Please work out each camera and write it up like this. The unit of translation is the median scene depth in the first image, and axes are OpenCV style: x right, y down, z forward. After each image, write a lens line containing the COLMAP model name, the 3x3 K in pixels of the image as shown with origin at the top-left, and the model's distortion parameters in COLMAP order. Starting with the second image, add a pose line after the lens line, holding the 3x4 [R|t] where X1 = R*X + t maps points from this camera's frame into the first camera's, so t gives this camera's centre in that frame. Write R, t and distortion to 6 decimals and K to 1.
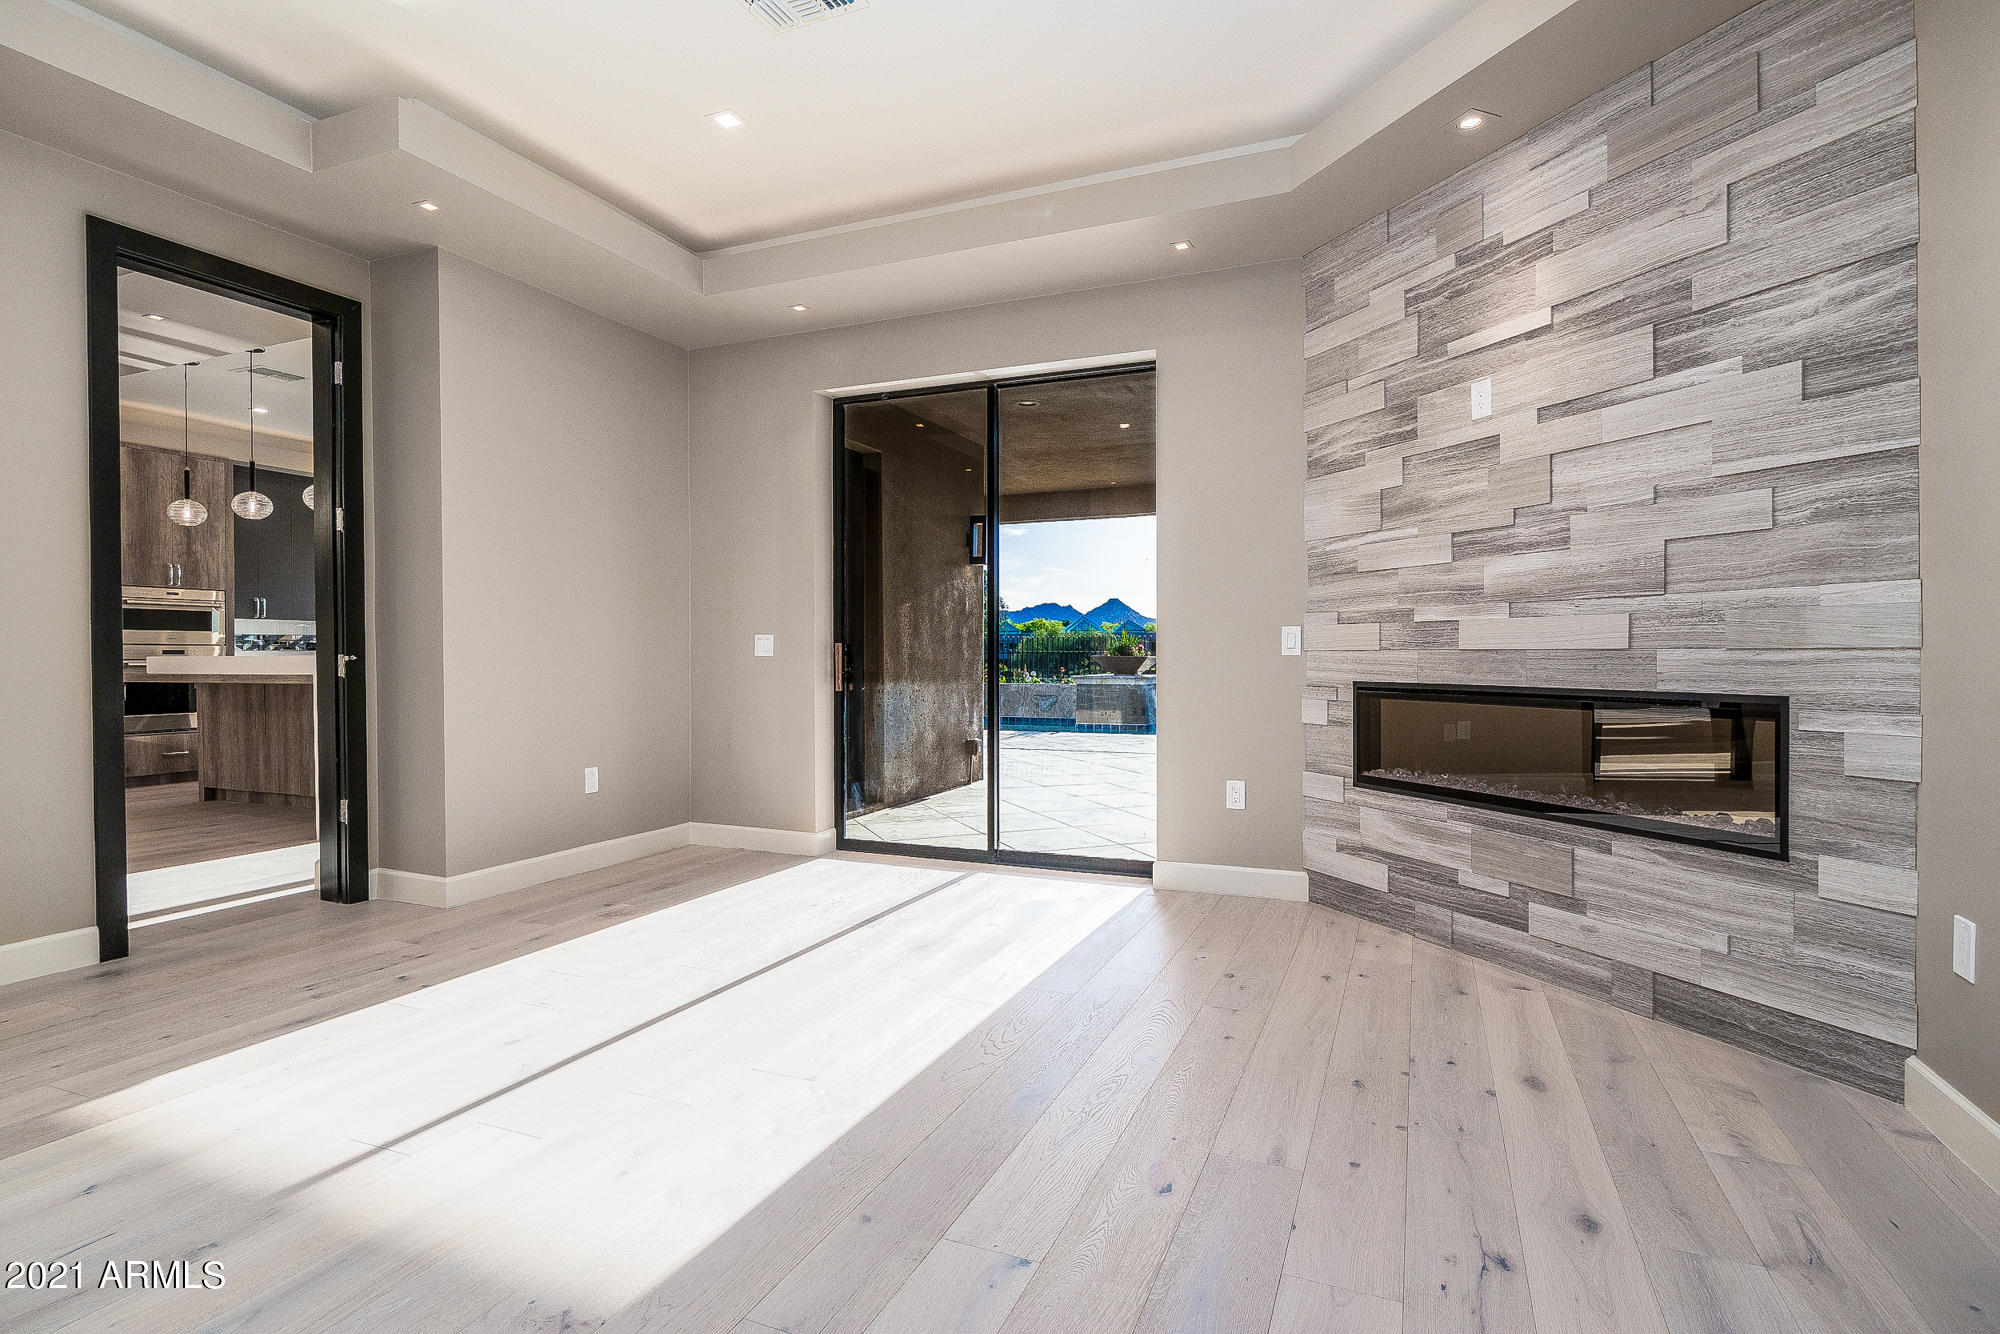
lens RADIAL K [[1020.8, 0, 1005.7], [0, 1020.8, 666.7], [0, 0, 1]] dist [0.003713, 0.002936]
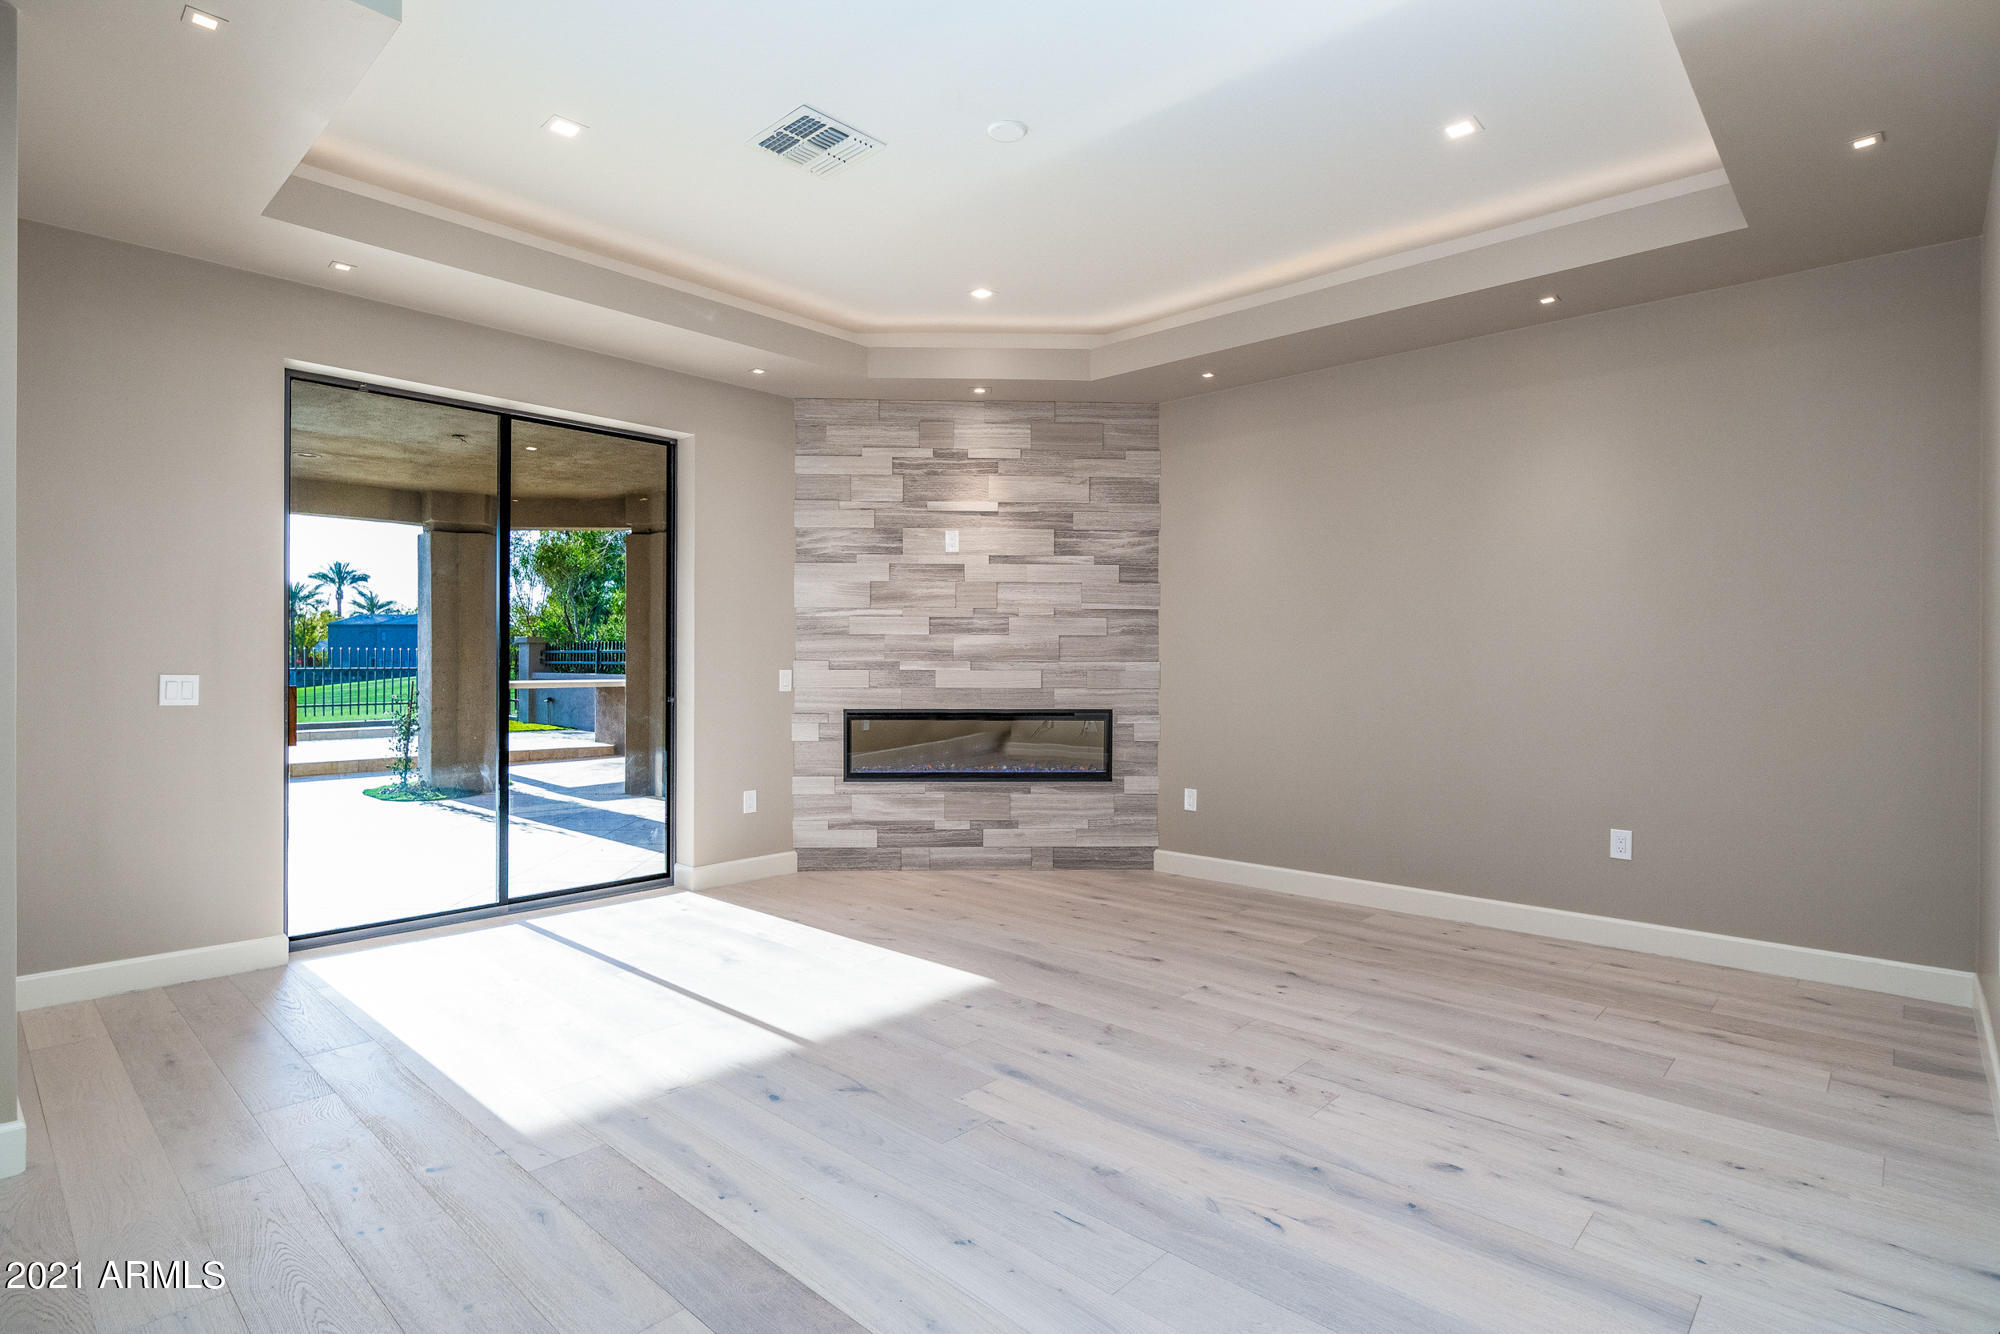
lens RADIAL K [[1020.8, 0, 1003.9], [0, 1020.8, 669.7], [0, 0, 1]] dist [0.003713, 0.002936]
pose [[0.328005, -0.003863, 0.944668, -1.111164], [0.007371, 0.999972, 0.001529, -0.049288], [-0.944647, 0.006461, 0.328024, 0.358999]]
